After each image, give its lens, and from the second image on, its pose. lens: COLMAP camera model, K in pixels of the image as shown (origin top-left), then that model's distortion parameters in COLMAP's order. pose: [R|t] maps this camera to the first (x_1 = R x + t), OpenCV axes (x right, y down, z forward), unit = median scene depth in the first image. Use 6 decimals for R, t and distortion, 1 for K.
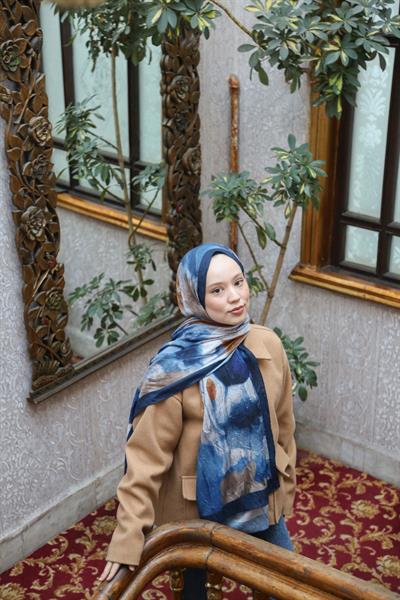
lens RADIAL K [[1005.3, 0, 198.8], [0, 1005.3, 300.8], [0, 0, 1]] dist [0.235149, 0.094447]
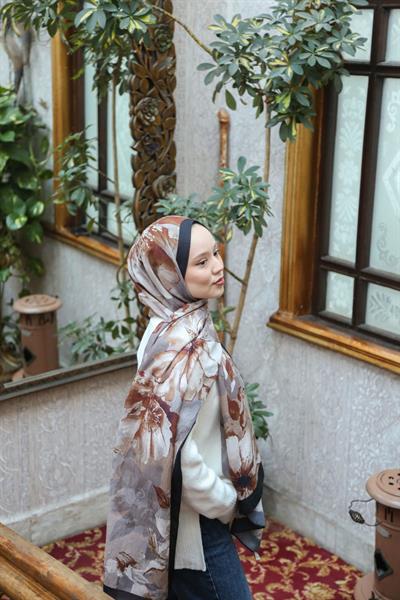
lens RADIAL K [[998.9, 0, 198.5], [0, 998.9, 299.1], [0, 0, 1]] dist [0.229297, 0.079713]
pose [[0.970888, 0.082202, -0.224987, 0.246904], [-0.111840, 0.986170, -0.122313, 0.077292], [0.211822, 0.143915, 0.966654, 0.099598]]
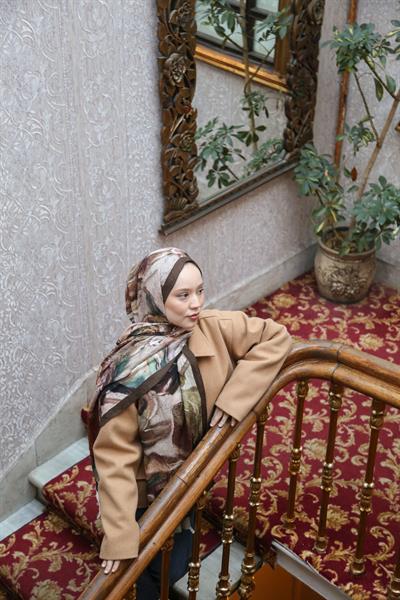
lens RADIAL K [[963.0, 0, 199.2], [0, 963.0, 301.2], [0, 0, 1]] dist [0.211249, 0.082626]
pose [[0.997699, 0.051456, -0.044152, -0.066376], [-0.043685, 0.985857, 0.161797, -0.001390], [0.051853, -0.159496, 0.985836, -0.062559]]
